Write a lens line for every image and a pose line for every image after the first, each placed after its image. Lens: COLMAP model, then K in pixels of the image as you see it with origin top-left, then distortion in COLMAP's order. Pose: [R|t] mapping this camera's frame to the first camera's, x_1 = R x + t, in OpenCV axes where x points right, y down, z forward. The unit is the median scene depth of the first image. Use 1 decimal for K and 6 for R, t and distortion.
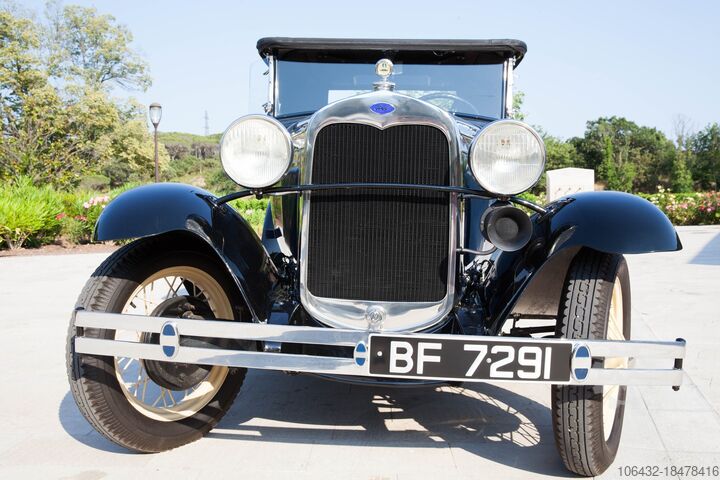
lens RADIAL K [[652.5, 0, 360.0], [0, 652.5, 240.0], [0, 0, 1]] dist [-0.011814, -0.001082]
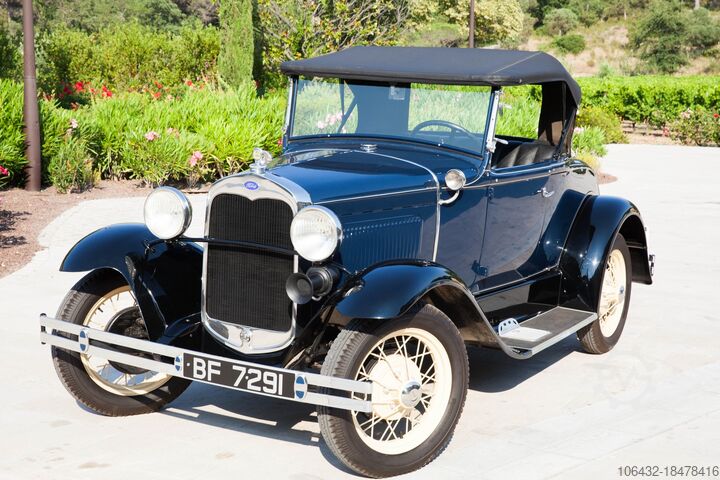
lens RADIAL K [[1048.9, 0, 360.0], [0, 1048.9, 240.0], [0, 0, 1]] dist [0.086059, 0.113042]
pose [[0.916193, 0.077047, -0.393262, 1.371346], [-0.047989, 0.995376, 0.083210, -0.350369], [0.397855, -0.057364, 0.915653, -1.120070]]
